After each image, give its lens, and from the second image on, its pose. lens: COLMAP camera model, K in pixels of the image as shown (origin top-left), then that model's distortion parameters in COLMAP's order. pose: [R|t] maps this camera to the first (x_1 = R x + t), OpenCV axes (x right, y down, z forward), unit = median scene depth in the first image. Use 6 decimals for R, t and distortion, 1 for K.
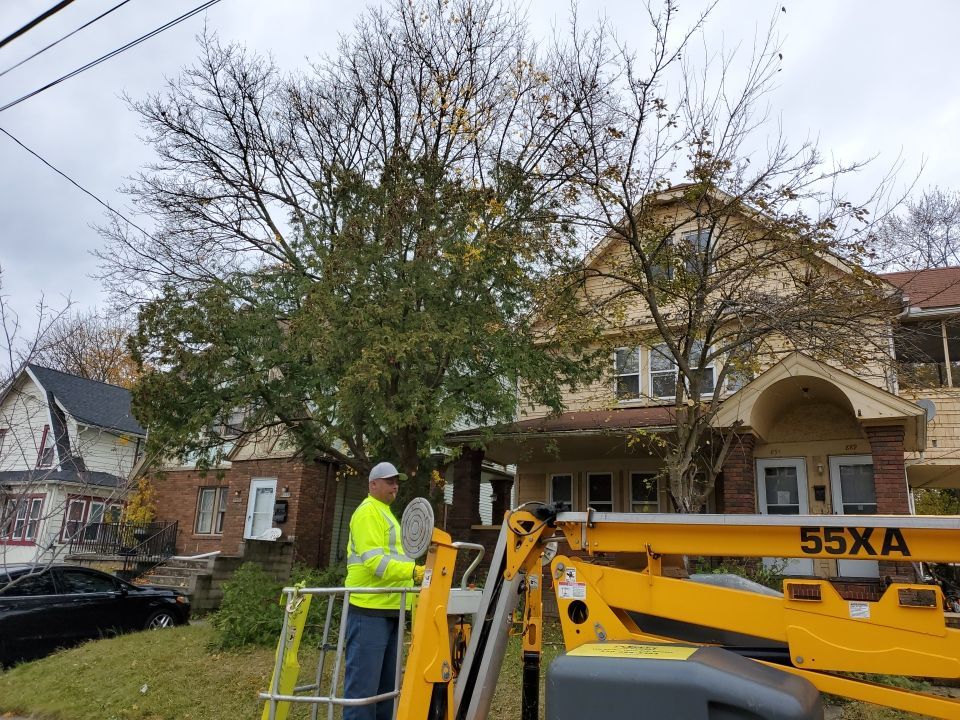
lens RADIAL K [[733.4, 0, 486.6], [0, 733.4, 359.1], [0, 0, 1]] dist [0.166080, -0.352013]
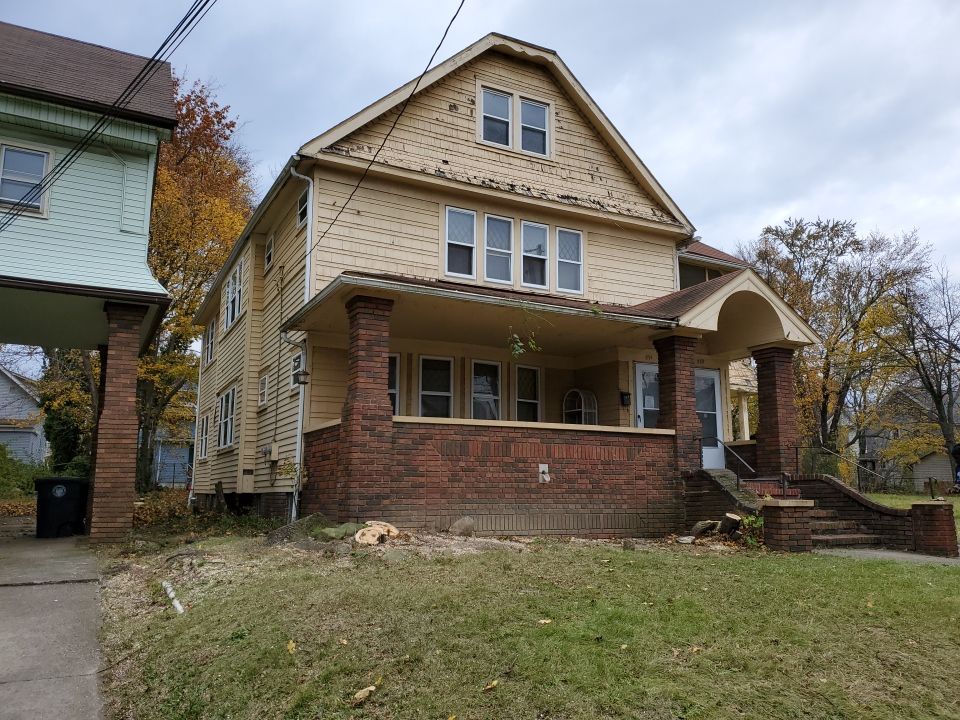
lens RADIAL K [[741.7, 0, 480.0], [0, 741.7, 360.0], [0, 0, 1]] dist [0.177990, -0.453667]
pose [[0.544781, 0.104541, 0.832037, -1.893222], [-0.214678, 0.976521, 0.017866, 0.513236], [-0.810634, -0.188353, 0.554433, 2.000087]]
